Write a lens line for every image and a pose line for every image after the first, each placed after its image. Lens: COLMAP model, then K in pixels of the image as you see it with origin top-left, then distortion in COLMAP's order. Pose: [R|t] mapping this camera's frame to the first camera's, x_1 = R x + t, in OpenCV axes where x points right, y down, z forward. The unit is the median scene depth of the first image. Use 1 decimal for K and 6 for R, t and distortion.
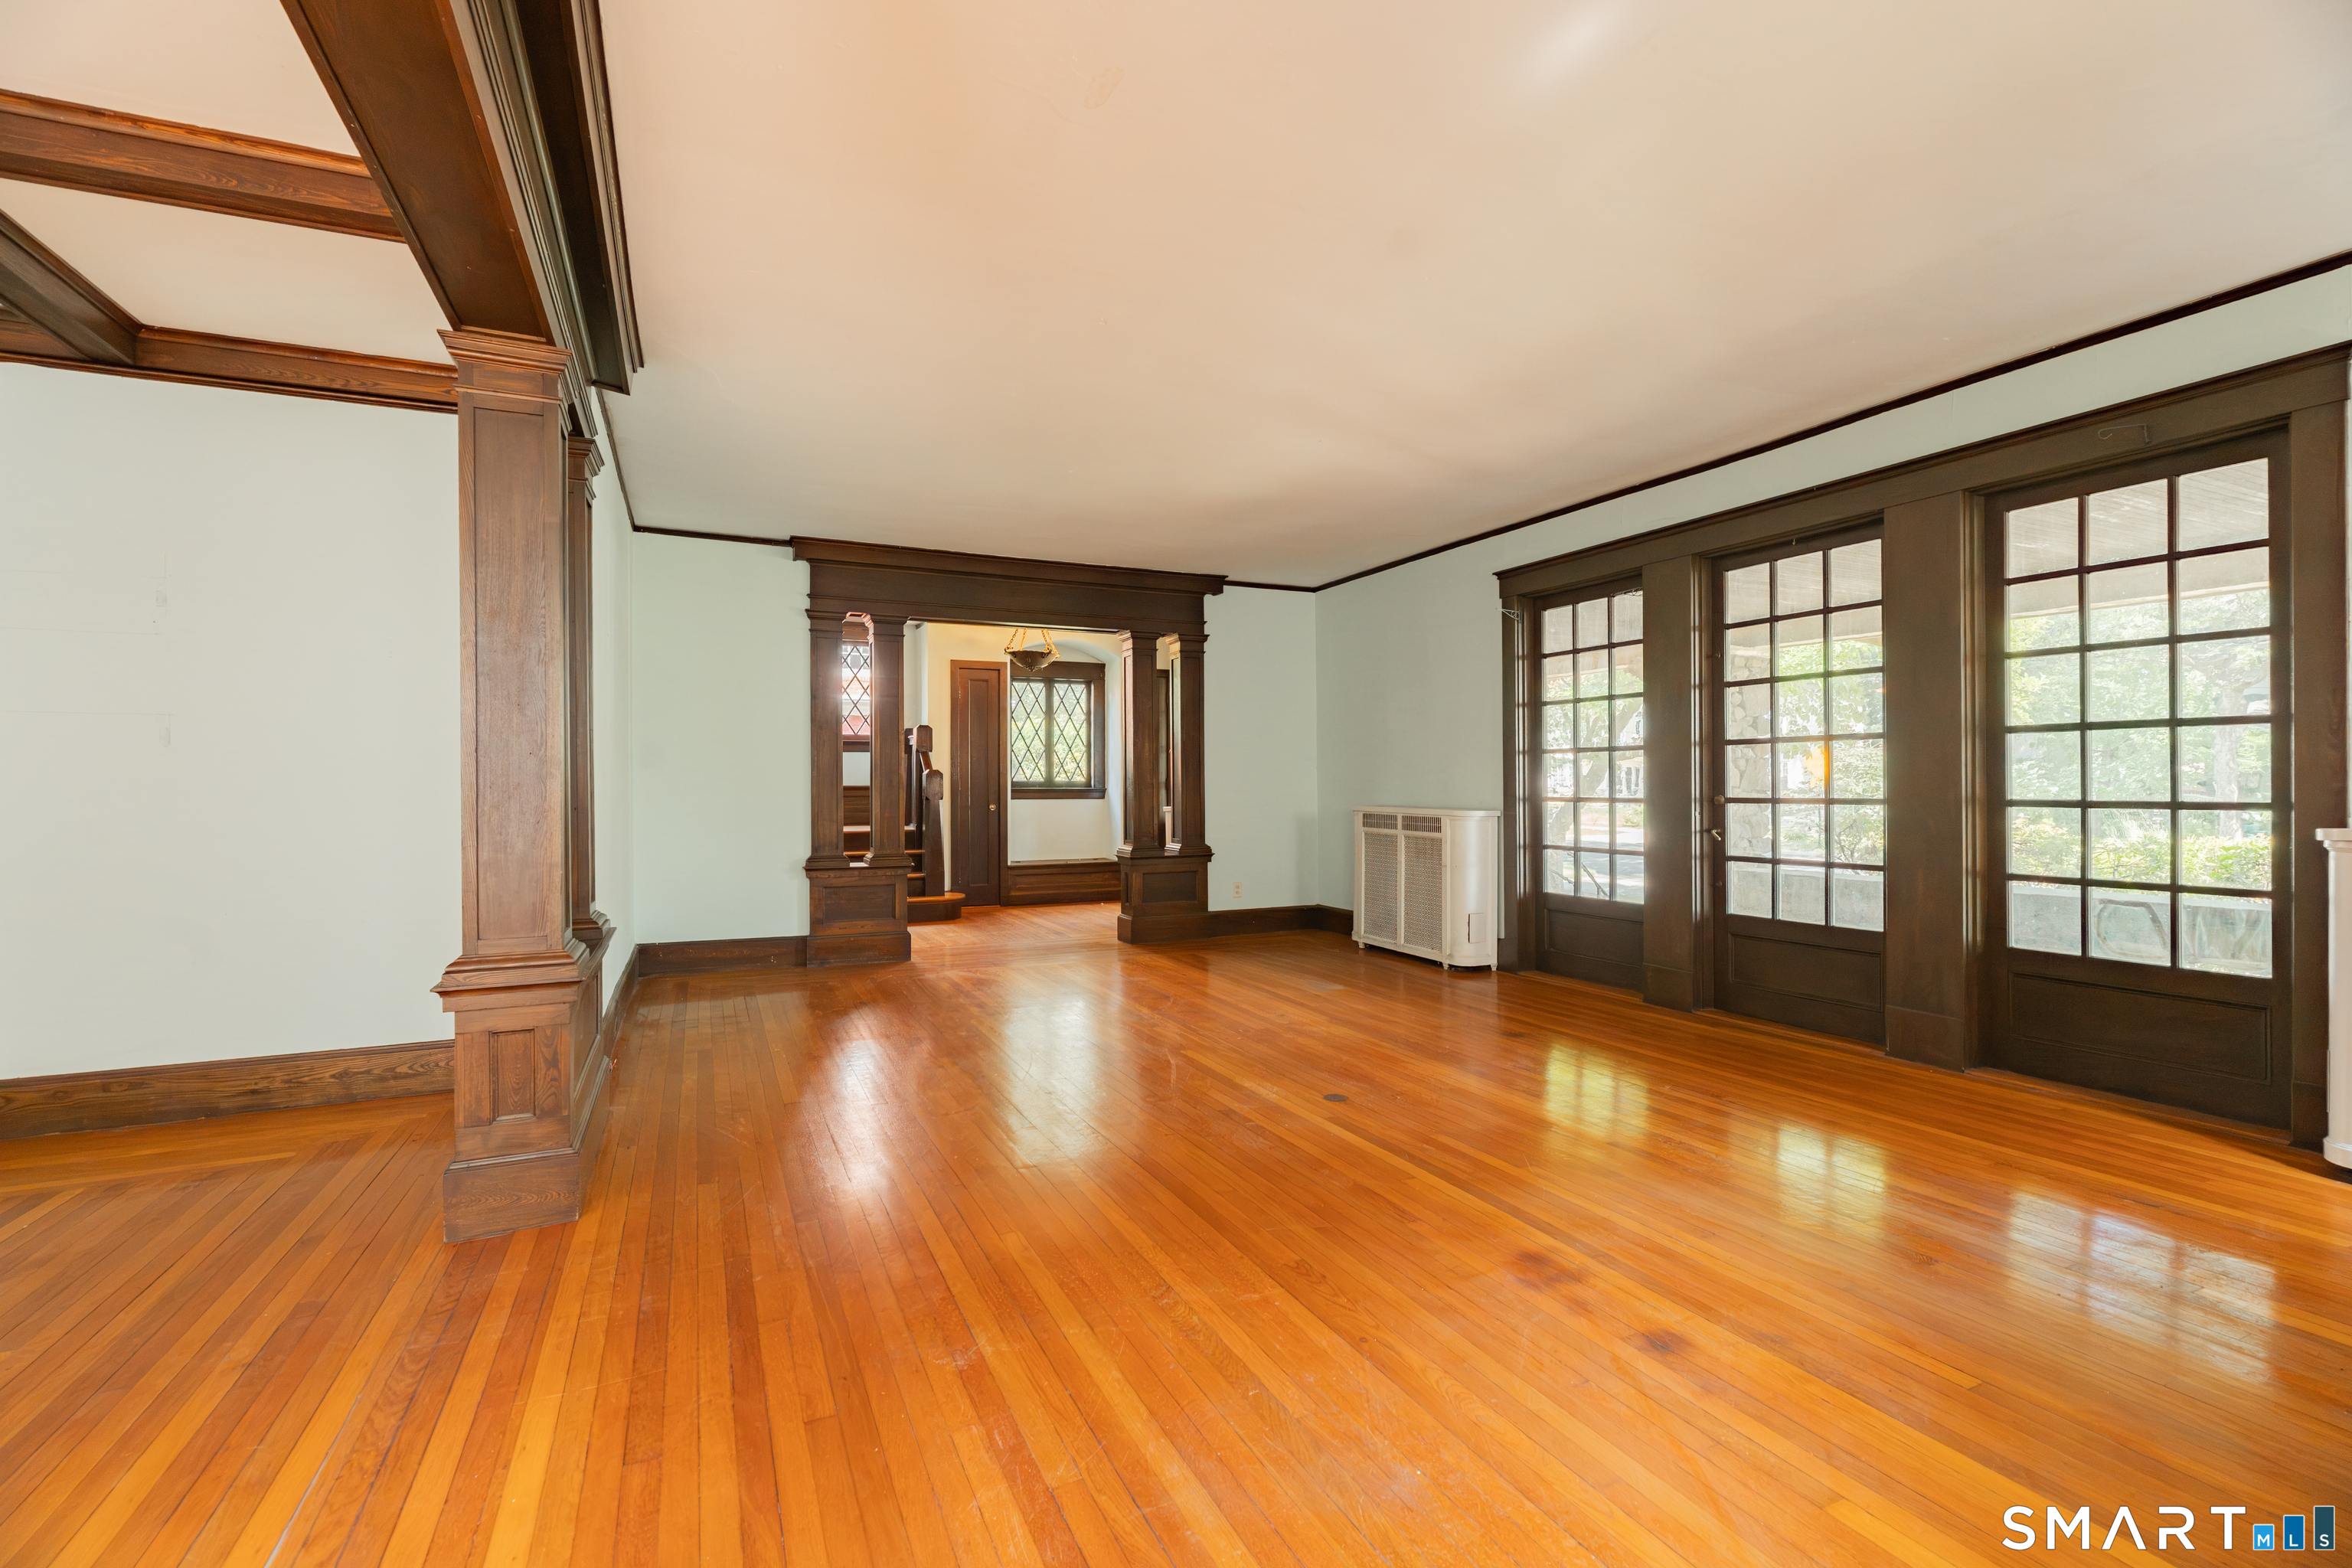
lens RADIAL K [[1040.3, 0, 1182.6], [0, 1040.3, 783.9], [0, 0, 1]] dist [-0.007983, 0.002170]
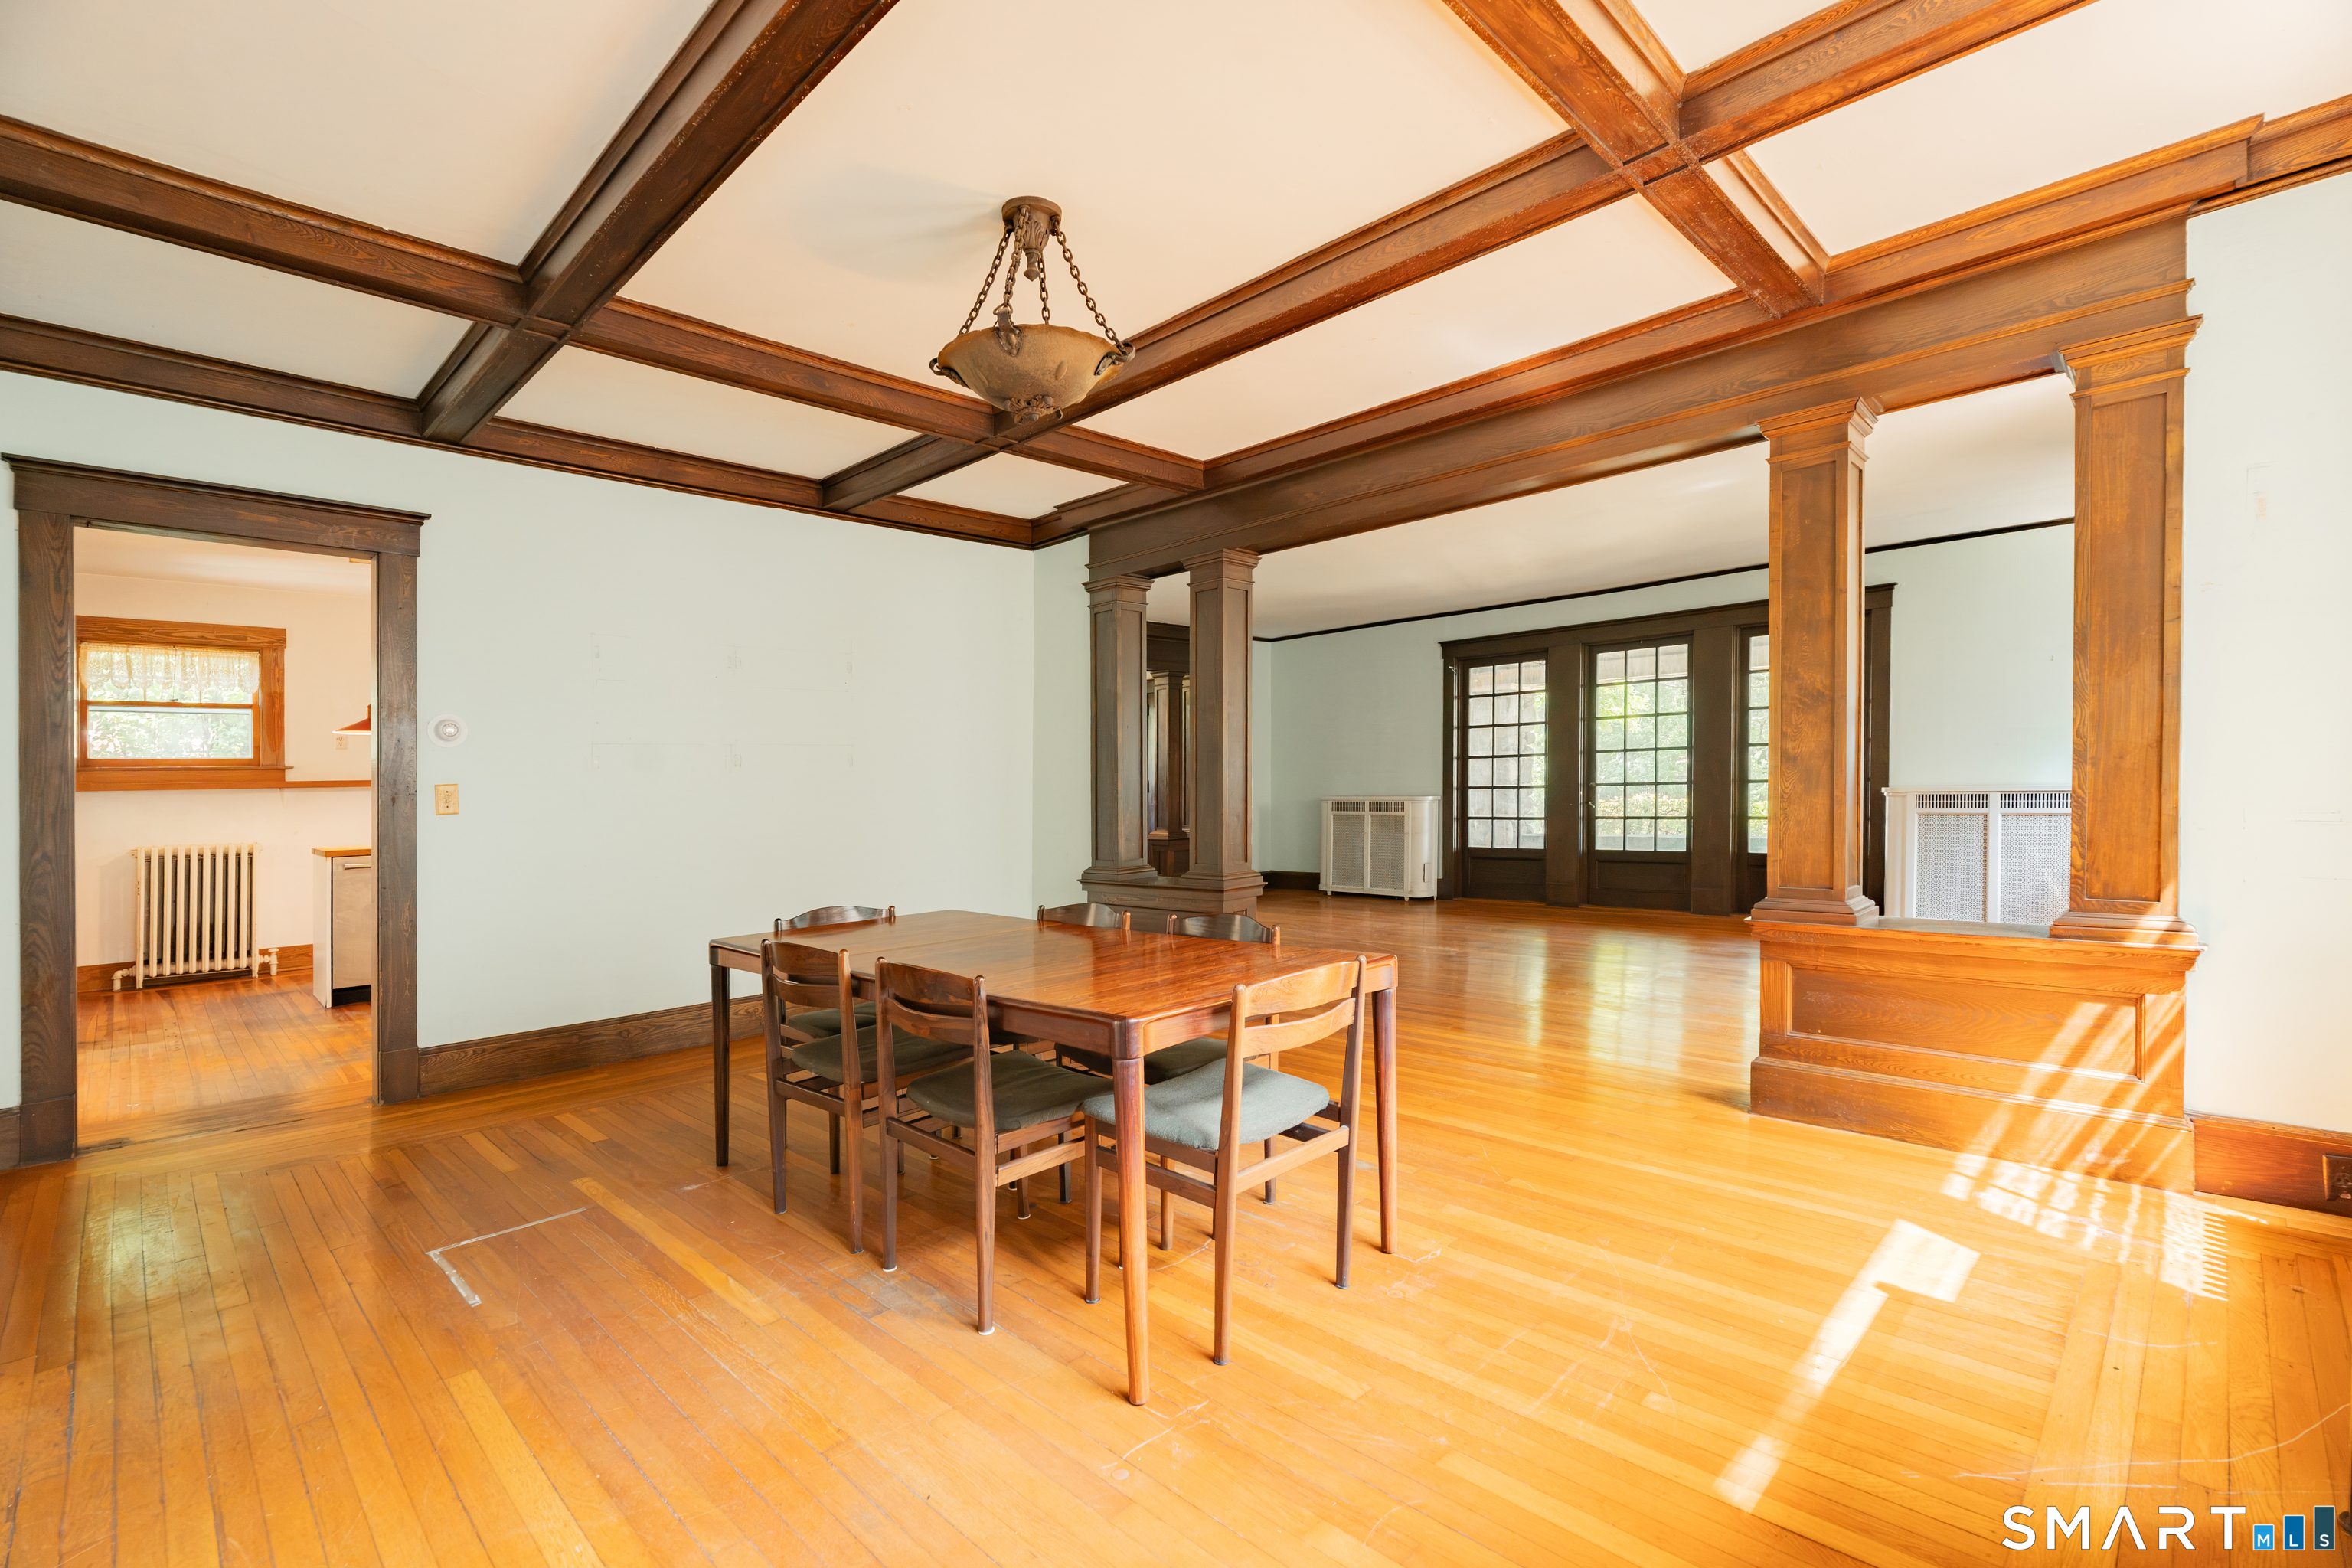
lens RADIAL K [[1040.3, 0, 1190.0], [0, 1040.3, 849.5], [0, 0, 1]] dist [-0.007983, 0.002170]
pose [[0.935561, -0.043468, 0.350480, -0.758468], [0.023116, 0.997806, 0.062044, 0.000559], [-0.352408, -0.049944, 0.934513, -0.415483]]
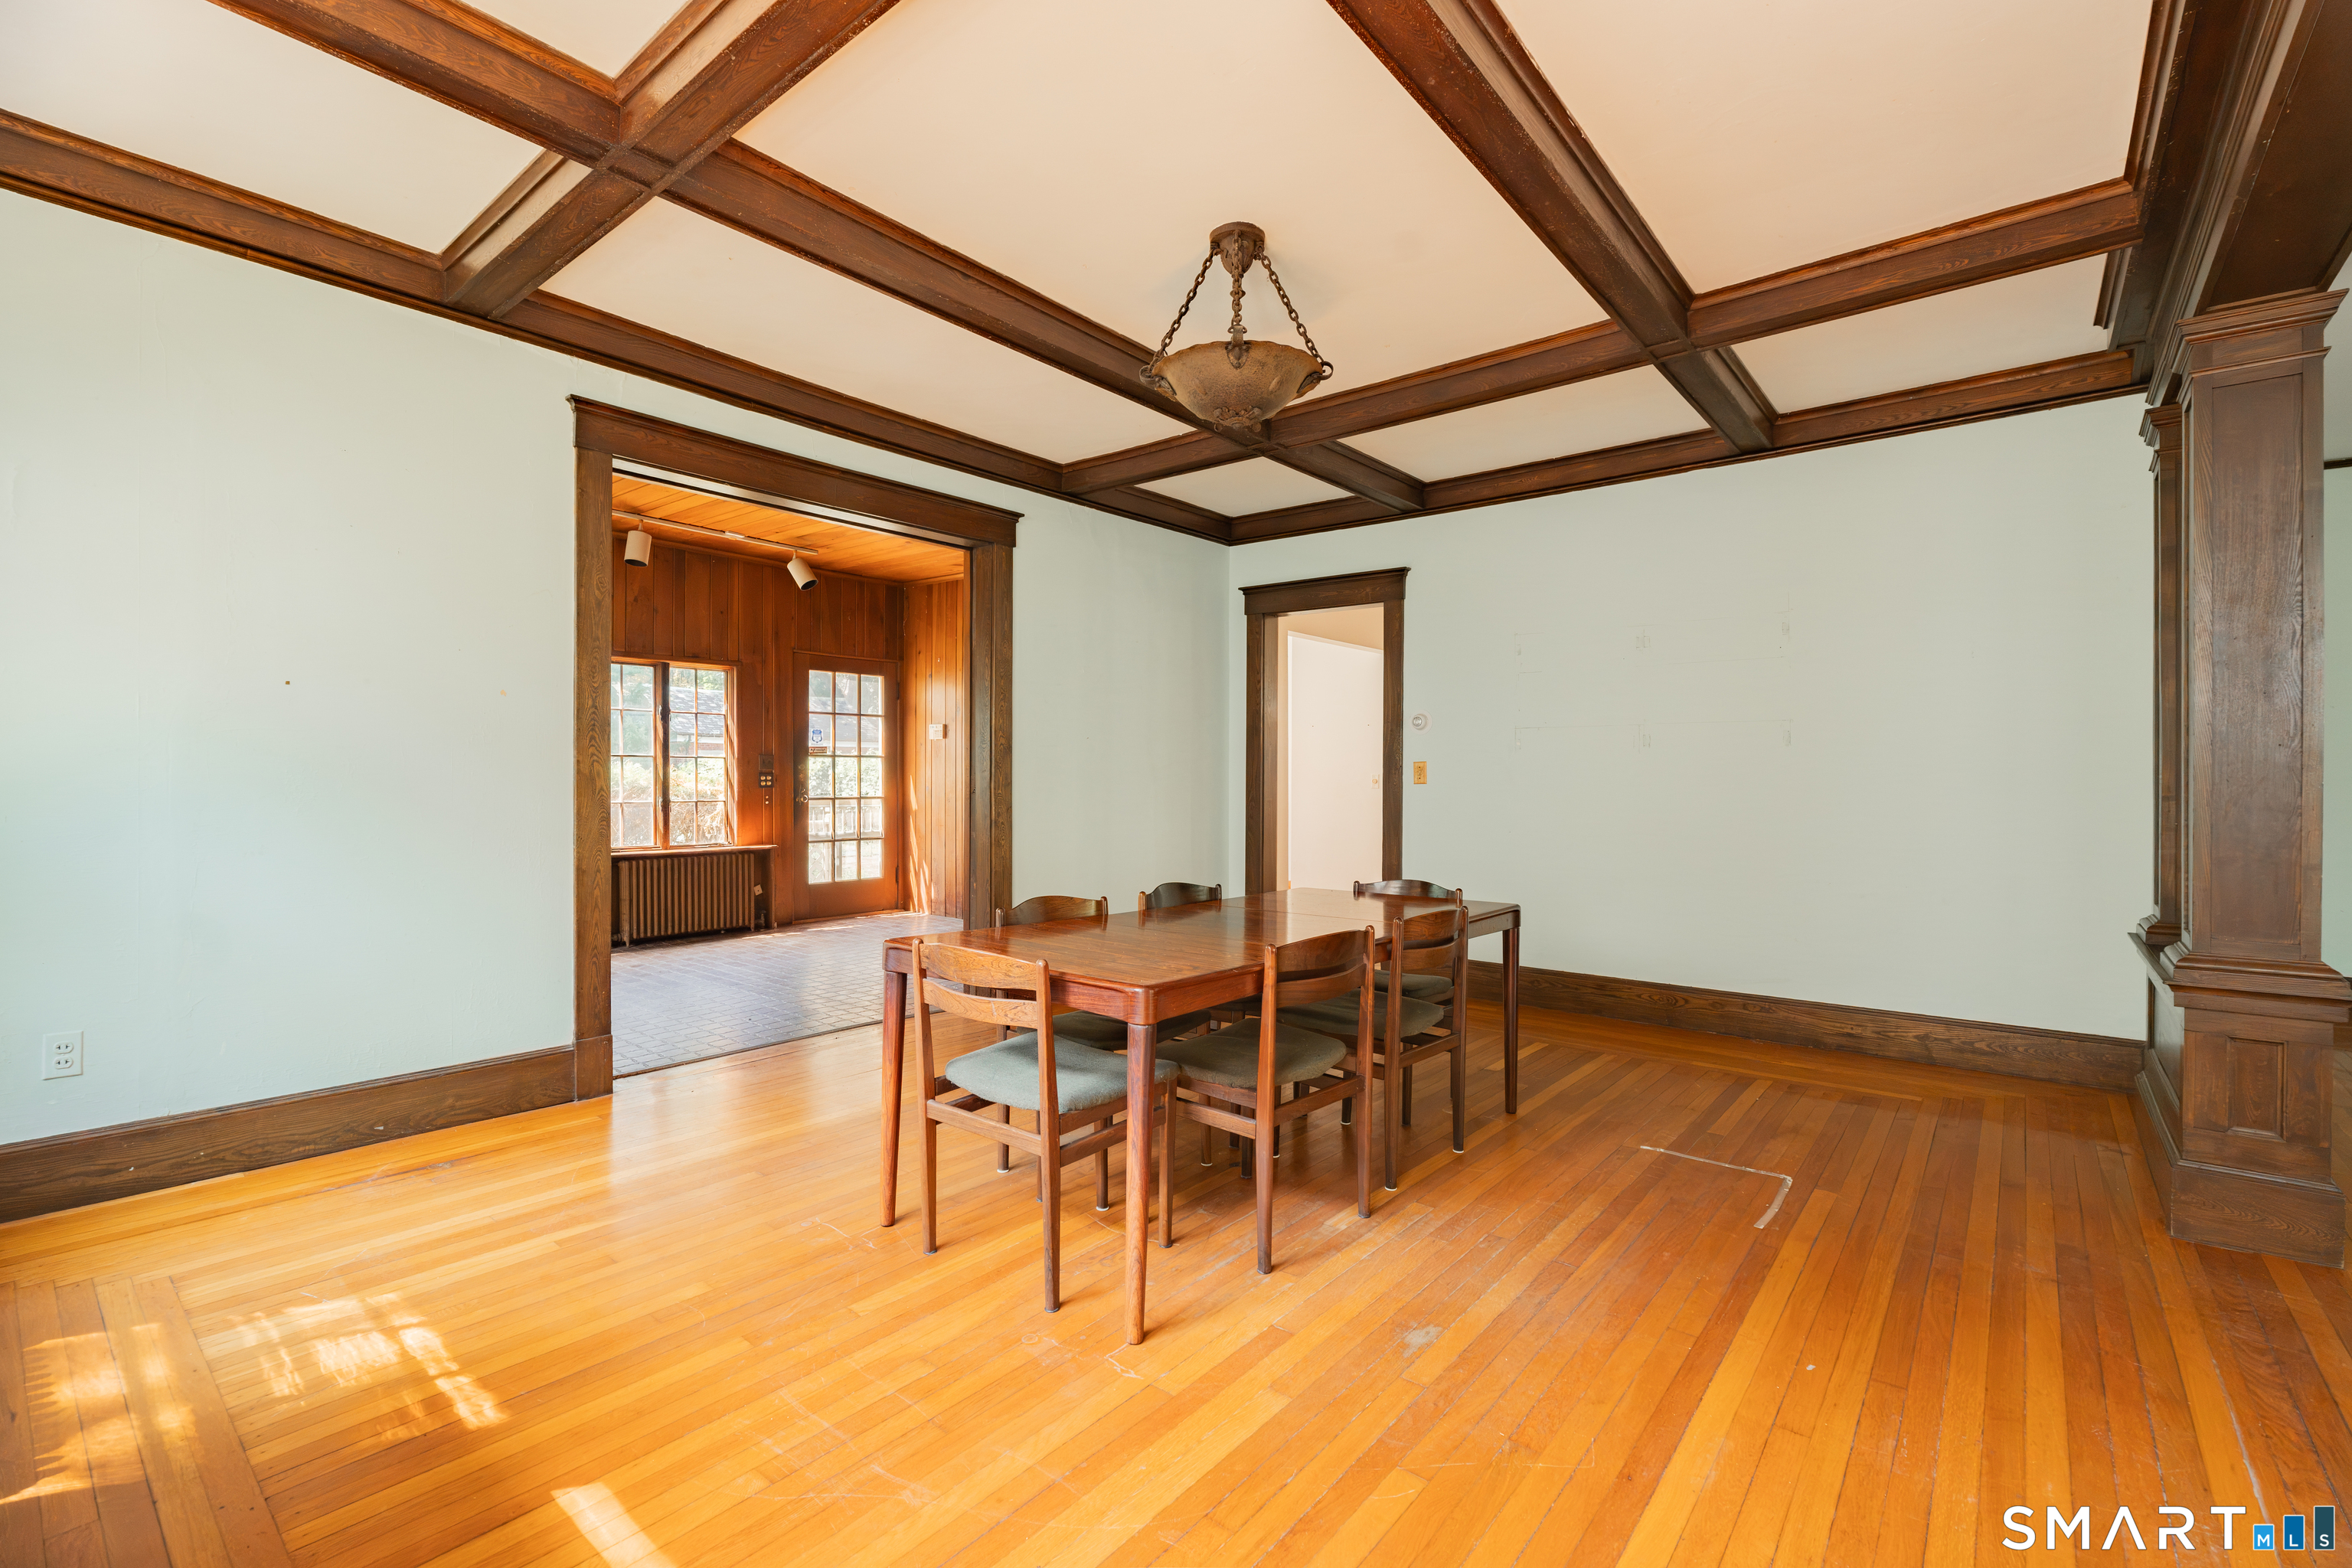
lens RADIAL K [[1040.3, 0, 1180.5], [0, 1040.3, 781.7], [0, 0, 1]] dist [-0.007983, 0.002170]
pose [[0.425603, 0.009682, -0.904858, -0.110987], [-0.003666, 0.999953, 0.008976, -0.000629], [0.904903, -0.000503, 0.425619, -0.146207]]
